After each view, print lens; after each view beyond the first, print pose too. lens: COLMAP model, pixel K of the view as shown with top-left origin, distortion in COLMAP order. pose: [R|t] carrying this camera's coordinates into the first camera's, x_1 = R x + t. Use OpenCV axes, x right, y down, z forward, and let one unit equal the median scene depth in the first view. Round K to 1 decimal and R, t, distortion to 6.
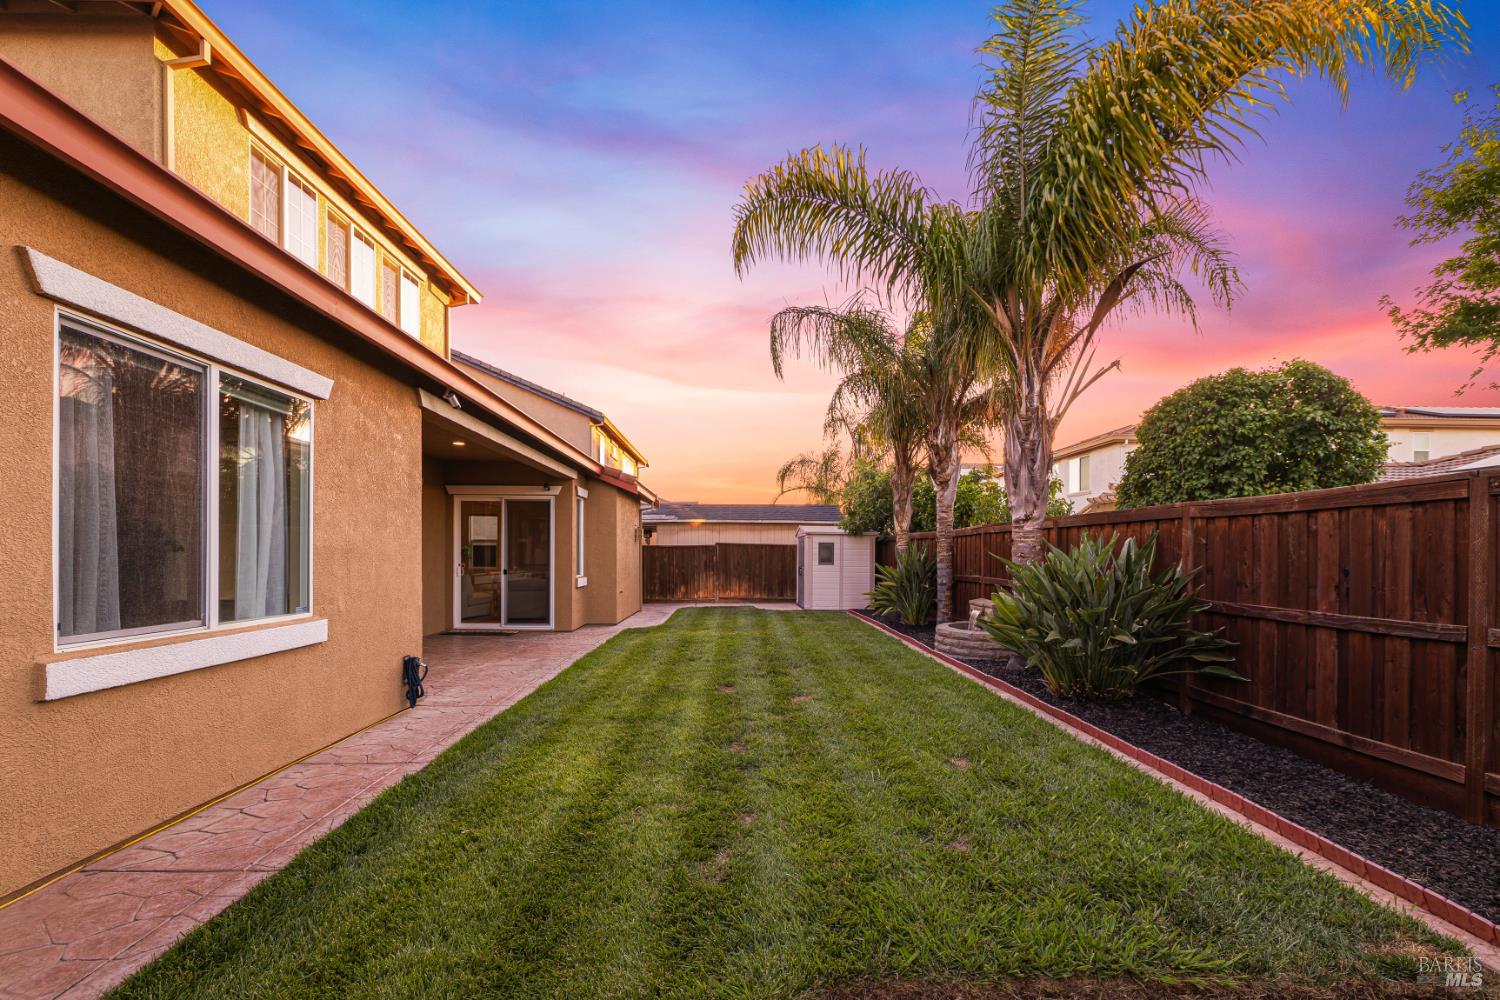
lens RADIAL K [[702.0, 0, 742.9], [0, 702.0, 553.2], [0, 0, 1]] dist [0.001042, 0.000574]
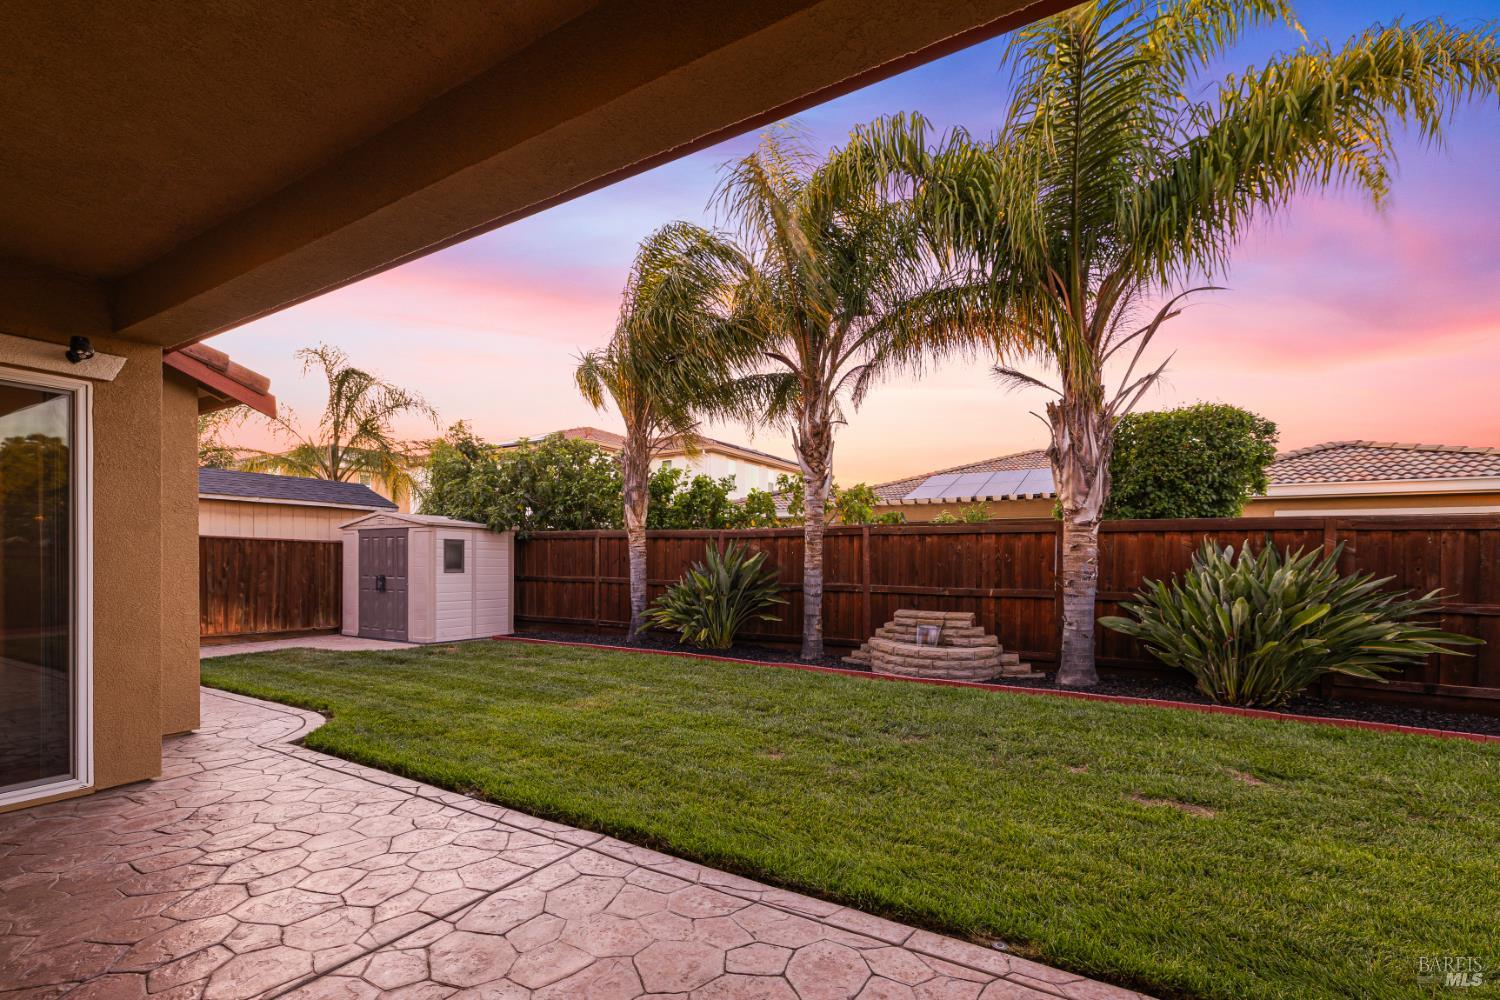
lens RADIAL K [[661.4, 0, 772.2], [0, 661.4, 562.1], [0, 0, 1]] dist [0.001610, -0.000147]
pose [[0.501071, -0.002398, 0.865403, -0.581449], [-0.003628, 0.999982, 0.004872, 0.004905], [-0.865399, -0.005581, 0.501053, 0.895874]]
